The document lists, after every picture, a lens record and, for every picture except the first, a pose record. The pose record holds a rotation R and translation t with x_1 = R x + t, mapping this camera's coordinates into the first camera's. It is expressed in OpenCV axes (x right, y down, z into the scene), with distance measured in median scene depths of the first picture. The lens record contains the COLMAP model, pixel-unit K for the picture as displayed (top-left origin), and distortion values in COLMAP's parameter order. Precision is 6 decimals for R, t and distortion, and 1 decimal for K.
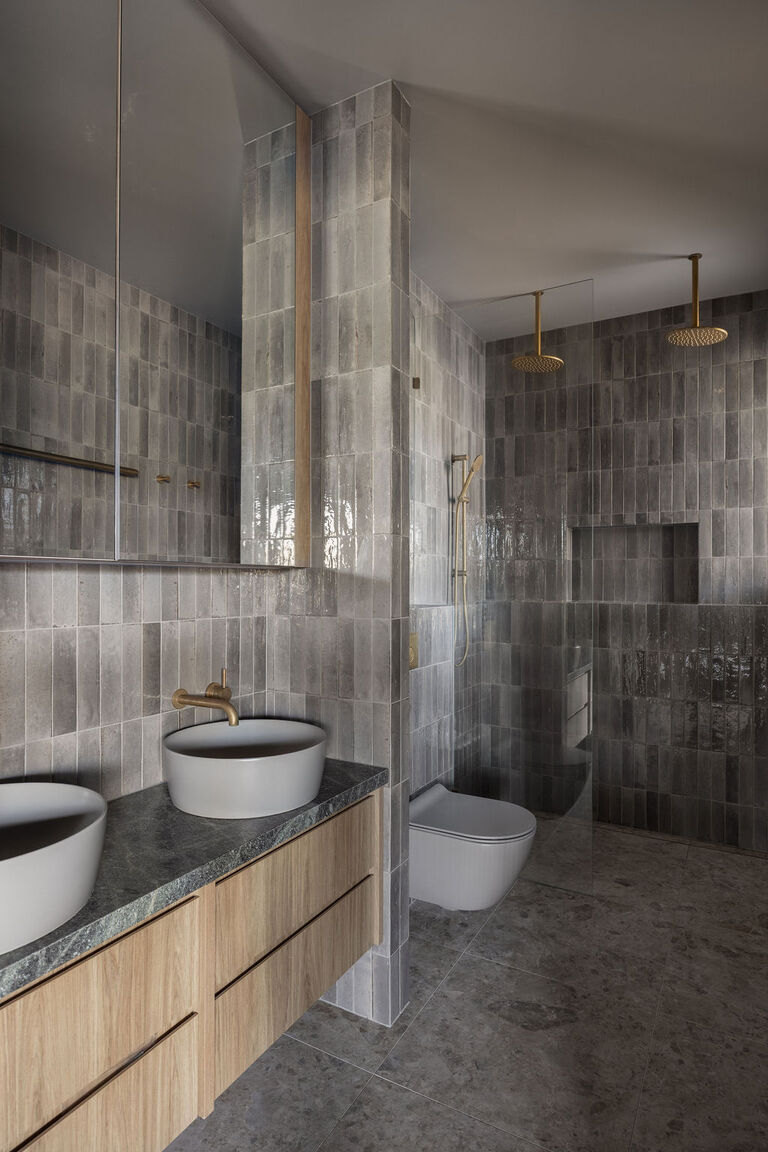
lens RADIAL K [[645.3, 0, 384.0], [0, 645.3, 576.0], [0, 0, 1]] dist [0.001429, 0.000201]
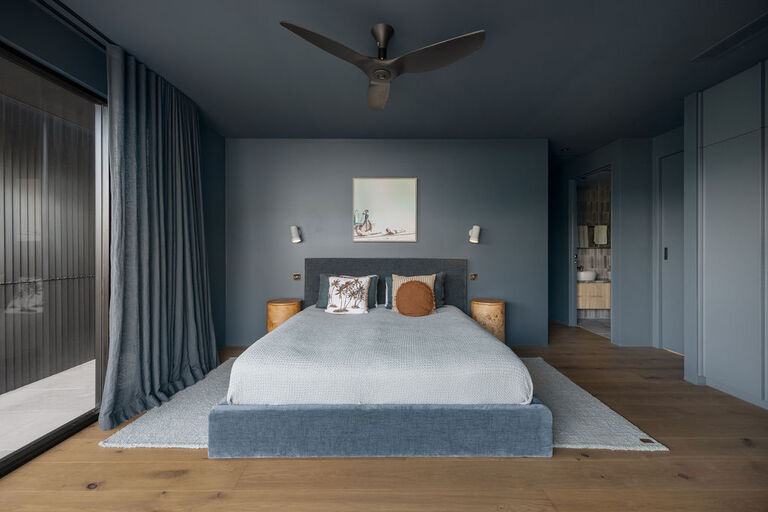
lens RADIAL K [[305.5, 0, 385.6], [0, 305.5, 250.3], [0, 0, 1]] dist [0.001158, 0.000057]
pose [[0.502401, 0.001056, -0.864634, 0.755387], [0.003445, 0.999989, 0.003222, -0.004922], [0.864628, -0.004597, 0.502391, -1.573812]]
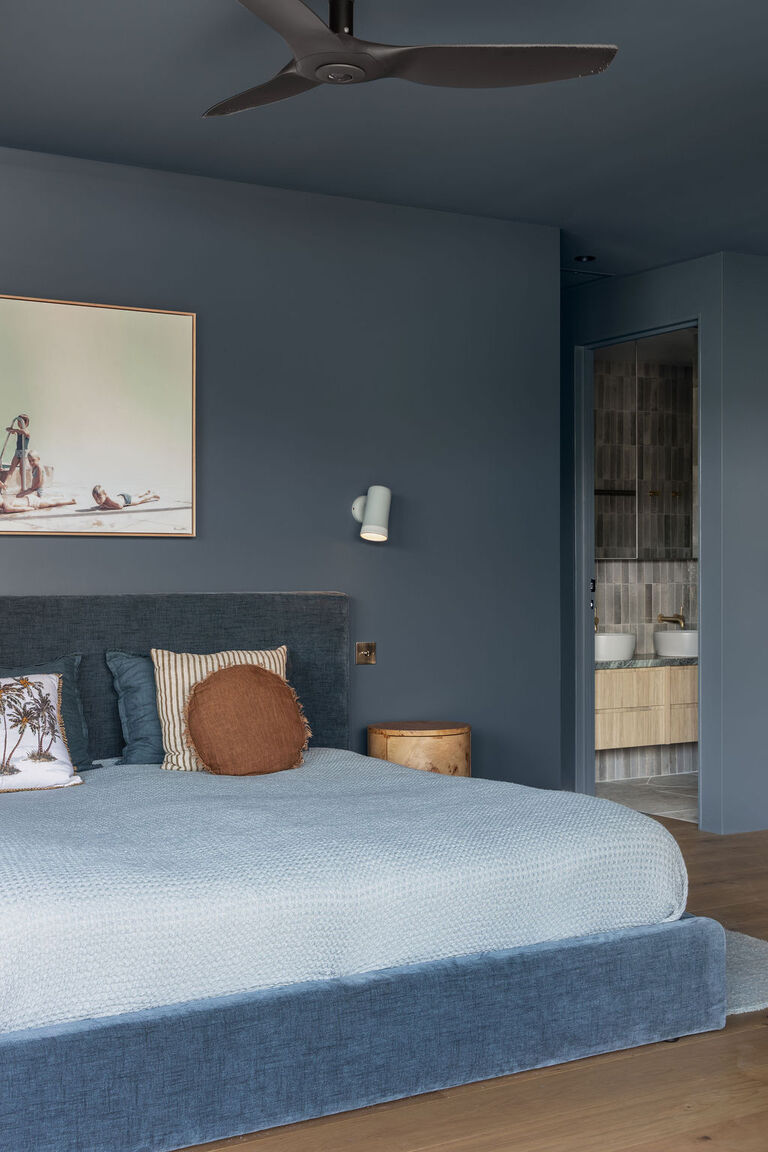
lens RADIAL K [[1437.9, 0, 384.0], [0, 1437.9, 576.0], [0, 0, 1]] dist [0.000033, -0.029182]
pose [[0.869117, 0.000904, -0.494606, 0.763034], [0.003705, 0.999958, 0.008338, -0.002369], [0.494593, -0.009079, 0.869078, -2.207232]]
